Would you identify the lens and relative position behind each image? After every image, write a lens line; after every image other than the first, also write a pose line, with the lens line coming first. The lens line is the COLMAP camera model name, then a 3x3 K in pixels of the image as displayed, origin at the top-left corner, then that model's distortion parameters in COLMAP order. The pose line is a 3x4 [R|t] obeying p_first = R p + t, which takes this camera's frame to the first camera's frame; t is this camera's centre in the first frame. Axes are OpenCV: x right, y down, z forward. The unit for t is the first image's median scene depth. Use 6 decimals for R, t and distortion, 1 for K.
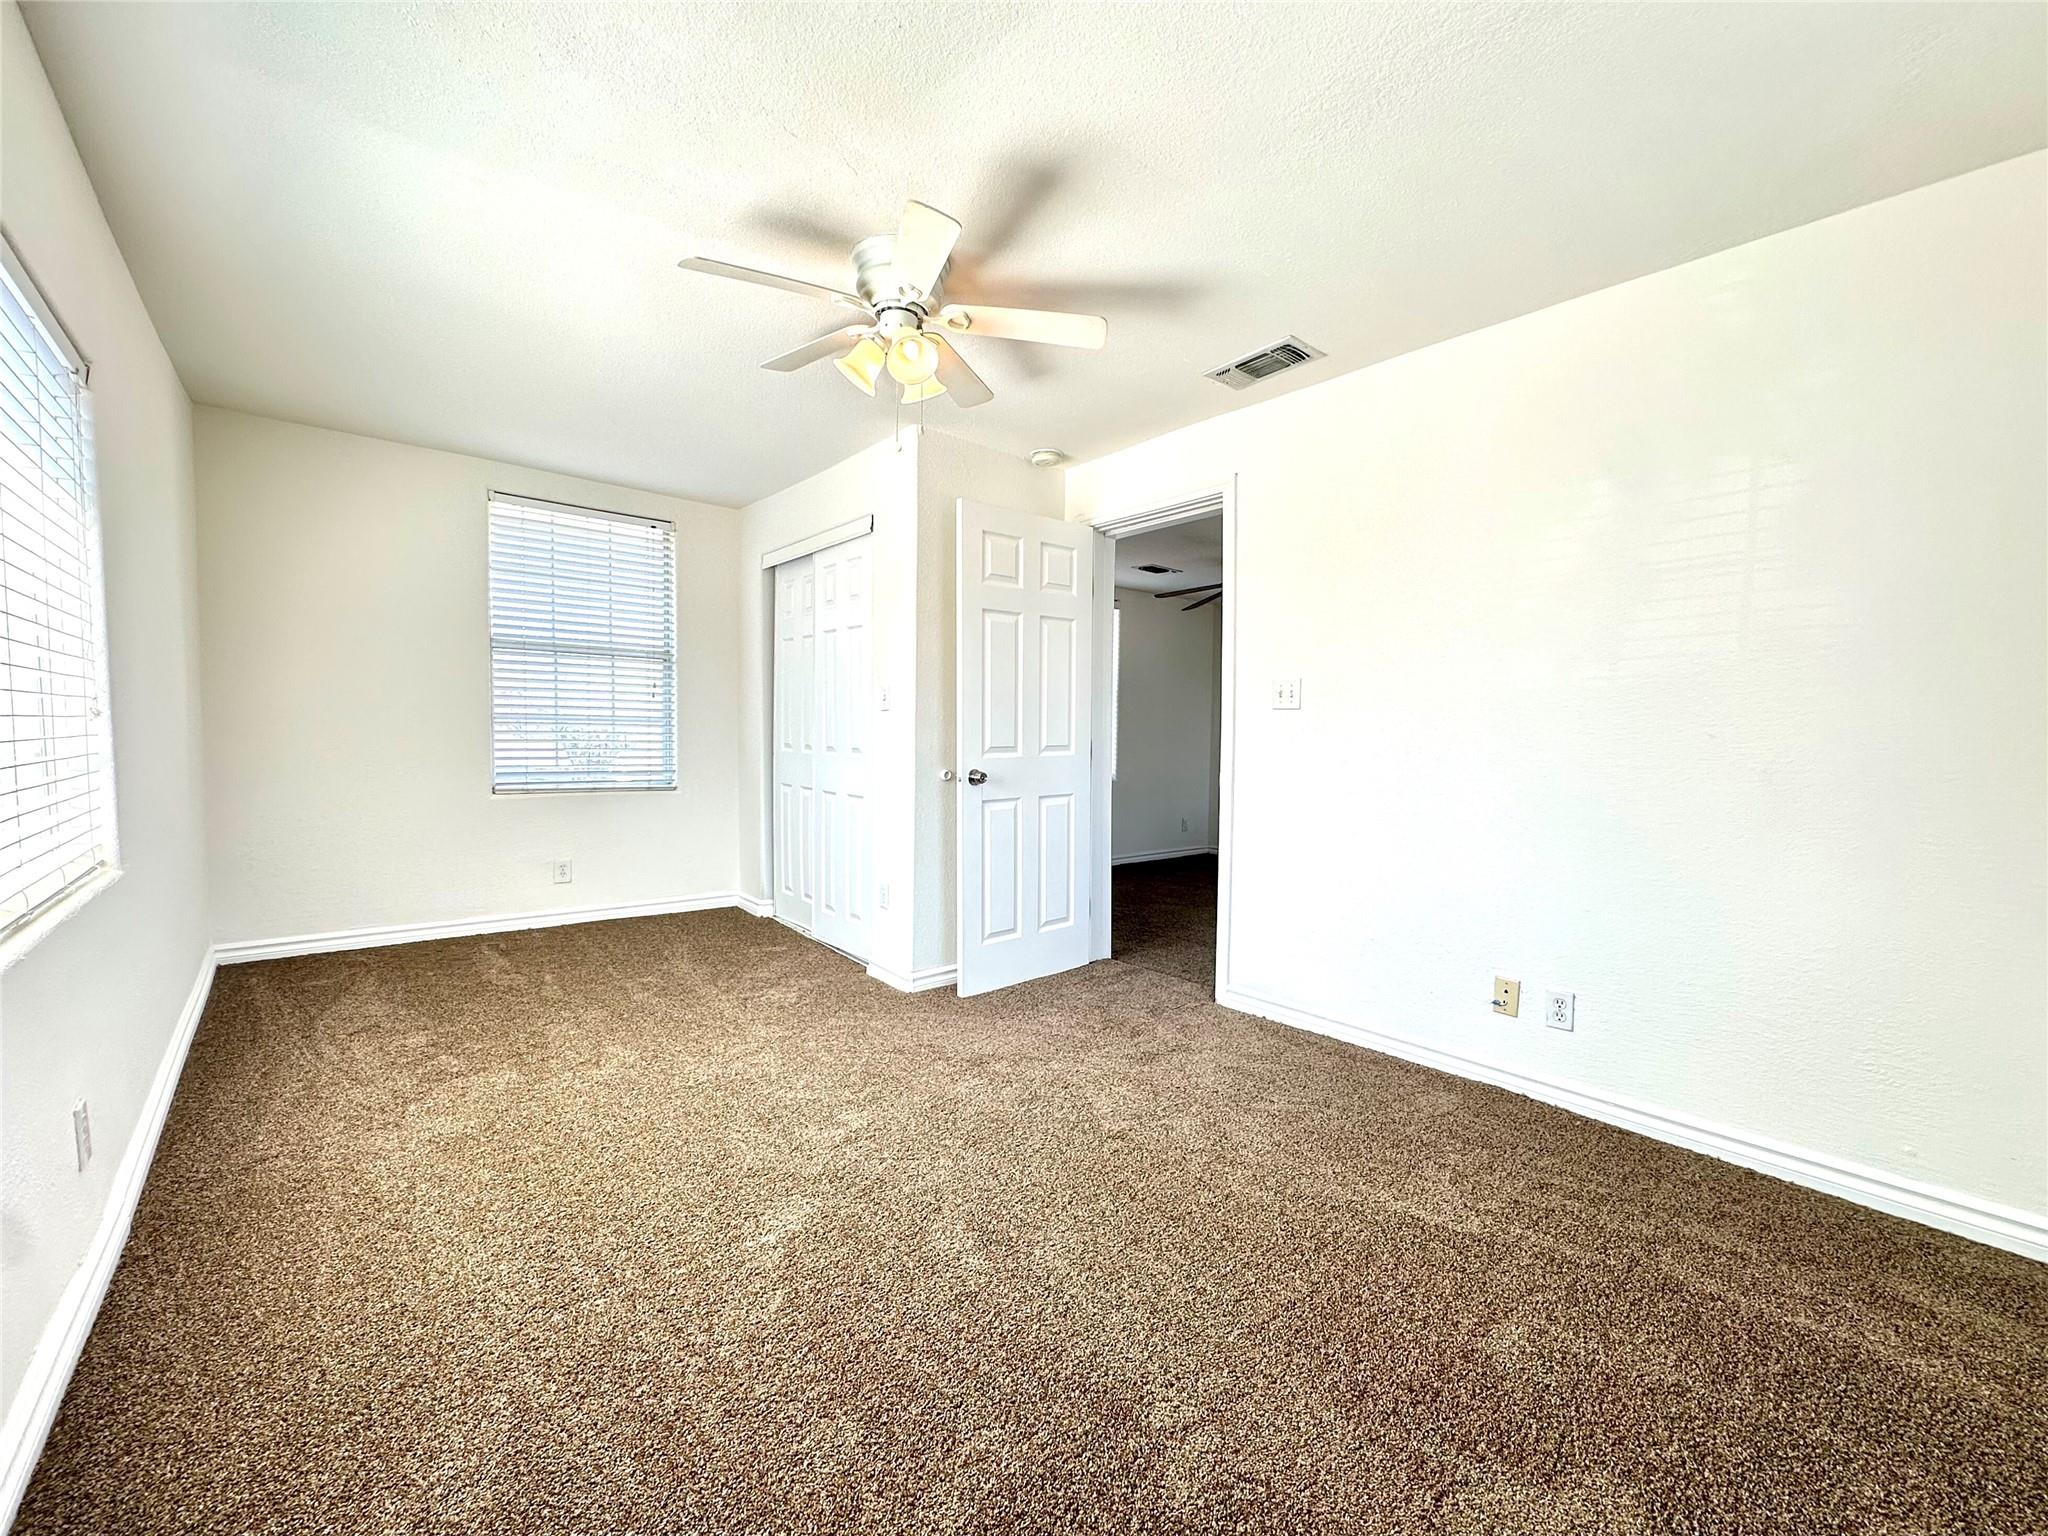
lens RADIAL K [[830.7, 0, 1034.3], [0, 830.7, 768.8], [0, 0, 1]] dist [-0.000338, -0.000099]
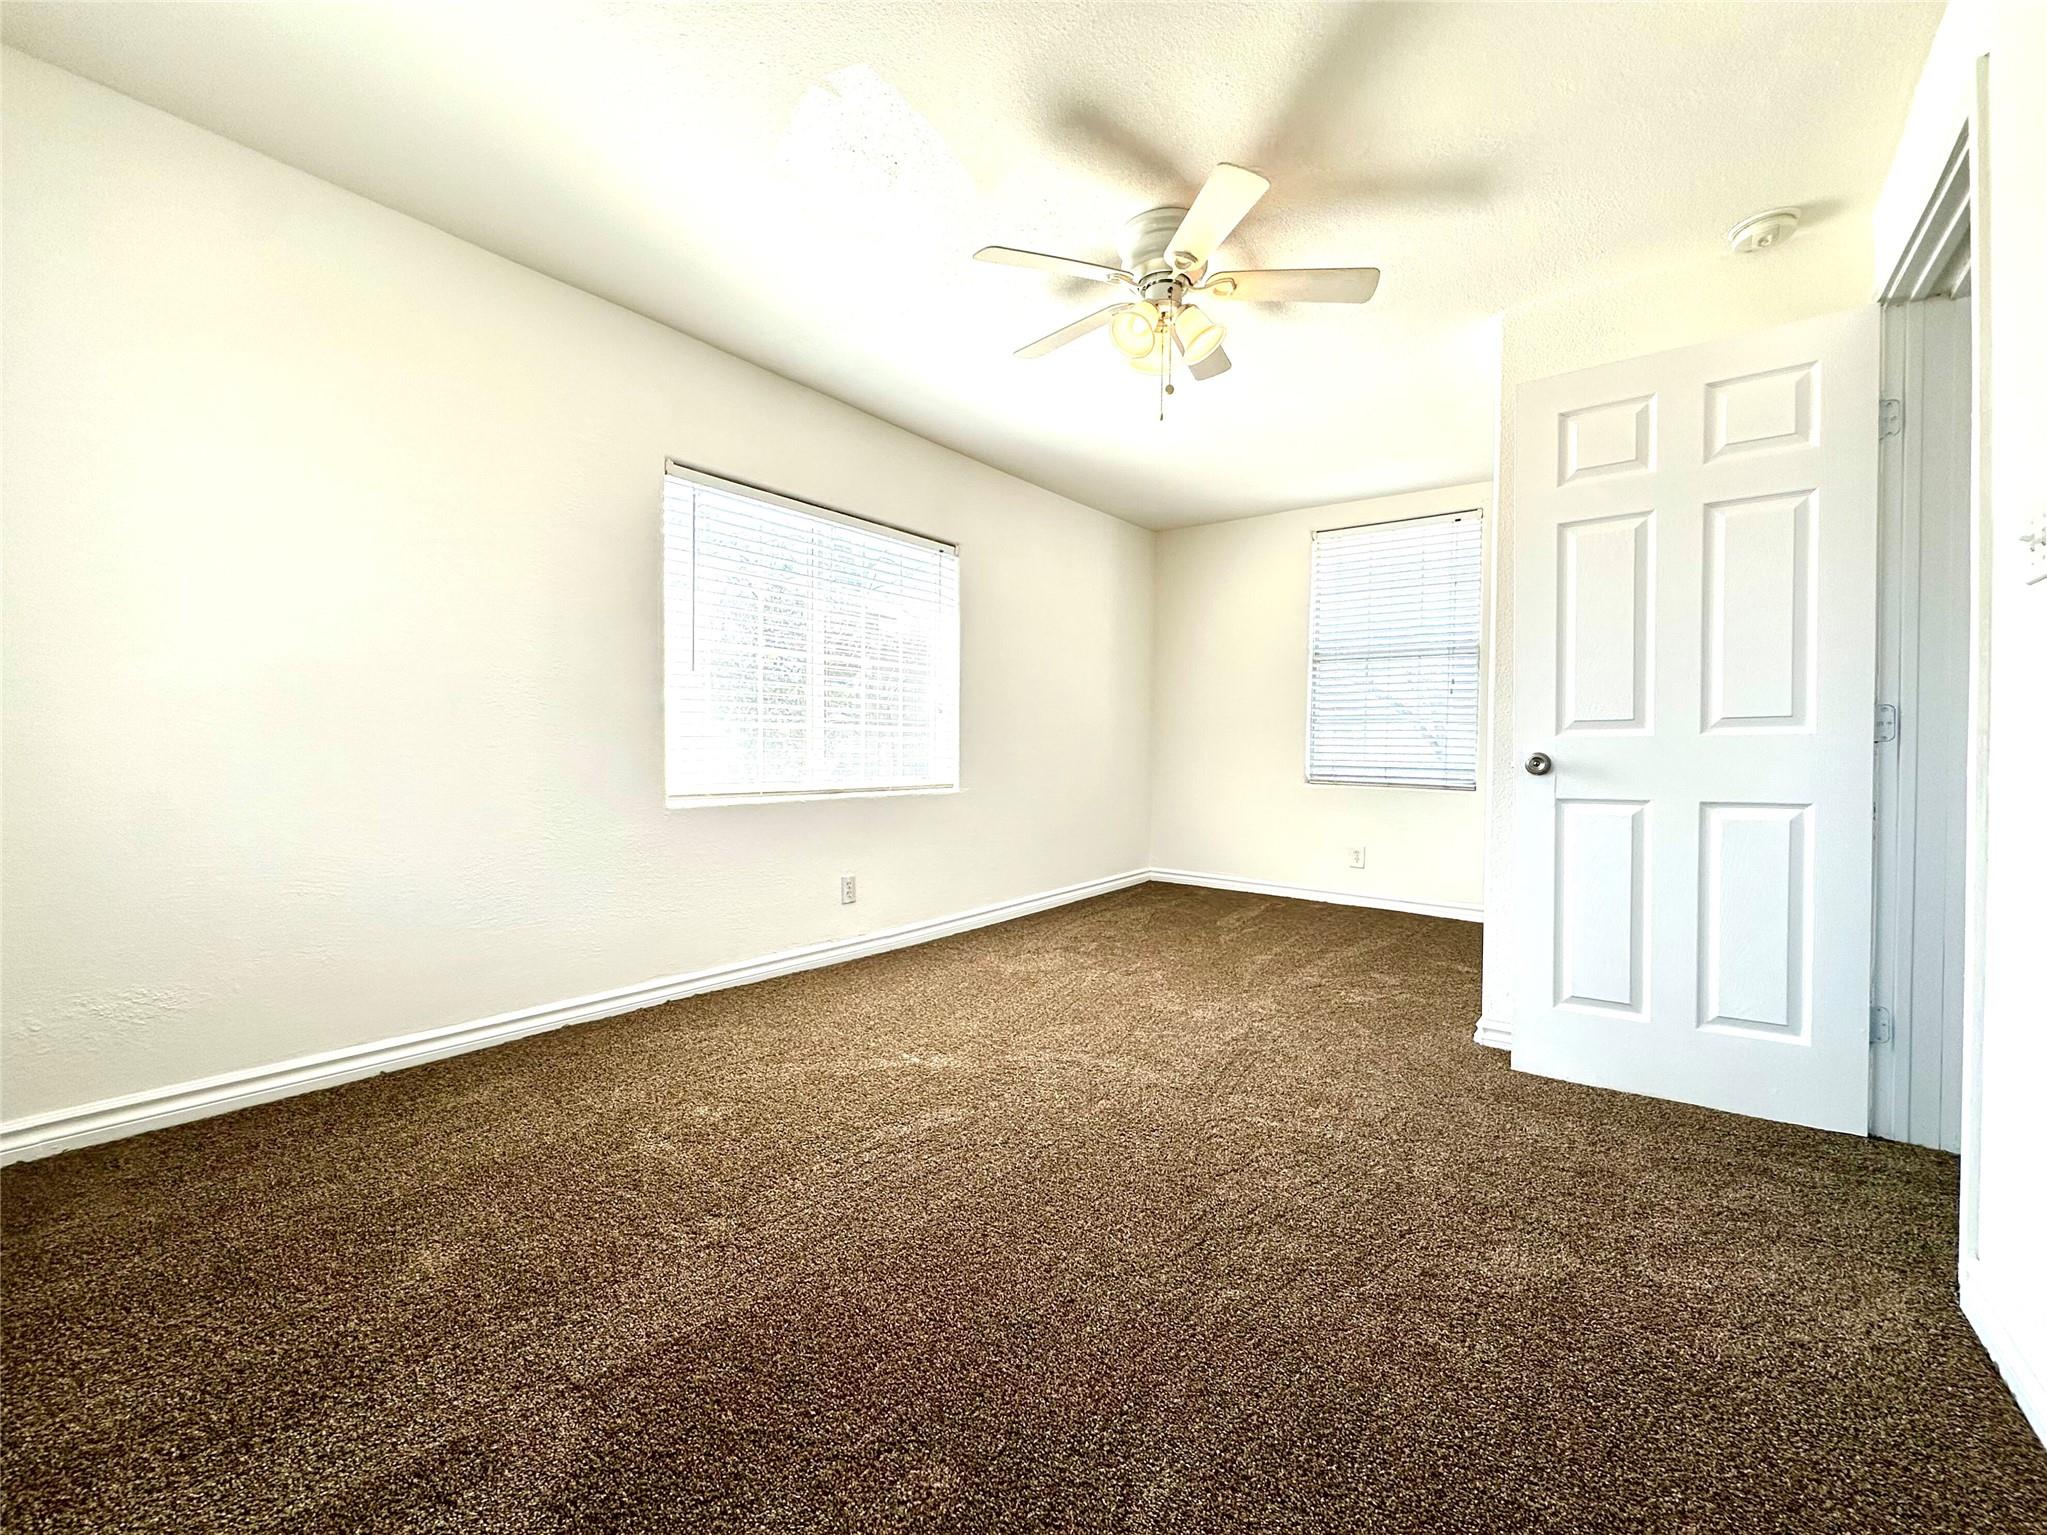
lens RADIAL K [[830.3, 0, 1033.8], [0, 830.3, 768.3], [0, 0, 1]] dist [-0.000338, -0.000099]
pose [[0.218546, 0.009971, -0.975776, 0.509815], [-0.049071, 0.998795, -0.000785, 0.034232], [0.974592, 0.048054, 0.218772, 0.412302]]
